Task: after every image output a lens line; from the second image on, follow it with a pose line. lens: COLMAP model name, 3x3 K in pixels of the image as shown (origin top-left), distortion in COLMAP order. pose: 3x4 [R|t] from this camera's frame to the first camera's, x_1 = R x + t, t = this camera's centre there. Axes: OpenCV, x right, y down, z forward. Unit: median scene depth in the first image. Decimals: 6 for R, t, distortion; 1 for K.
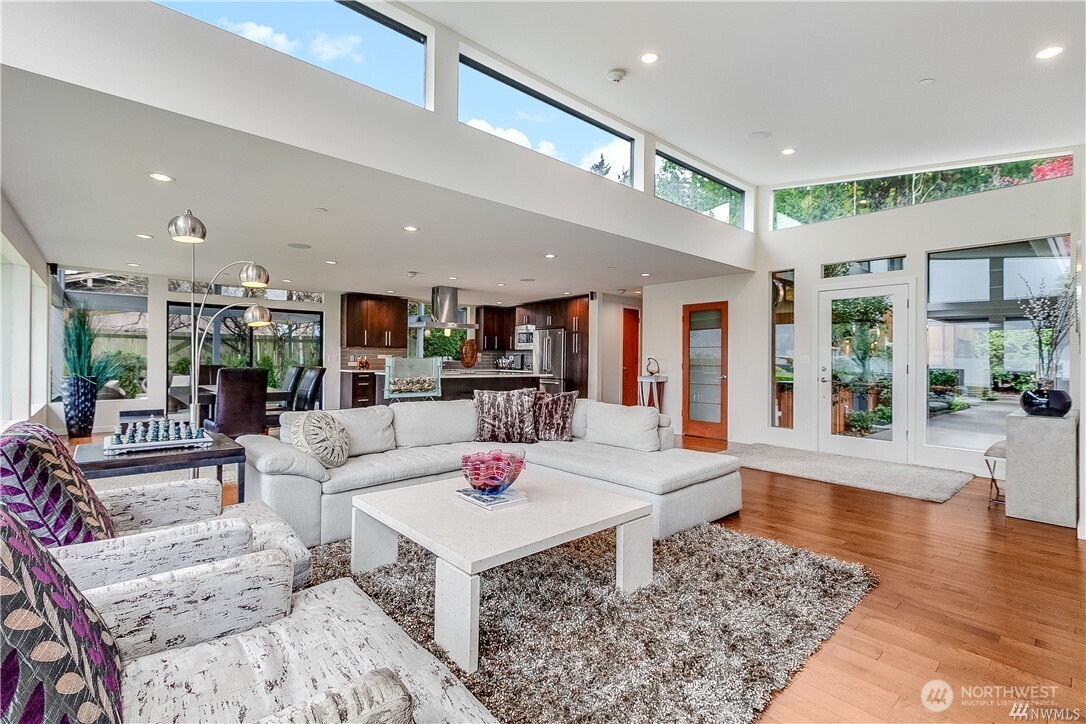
lens RADIAL K [[486.4, 0, 549.0], [0, 486.4, 357.2], [0, 0, 1]] dist [-0.015568, -0.000807]
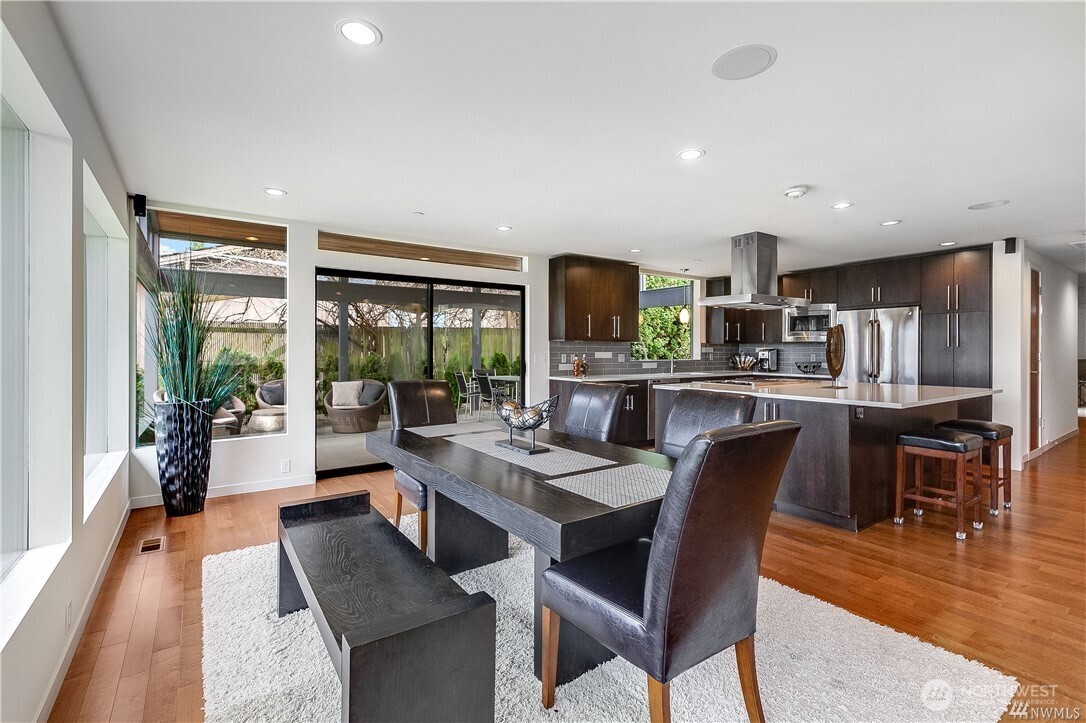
lens RADIAL K [[486.4, 0, 538.6], [0, 486.4, 345.5], [0, 0, 1]] dist [-0.015568, -0.000807]
pose [[0.992560, -0.010543, -0.121303, -0.512182], [0.009771, 0.999928, -0.006959, -0.015266], [0.121368, 0.005722, 0.992591, 0.504271]]
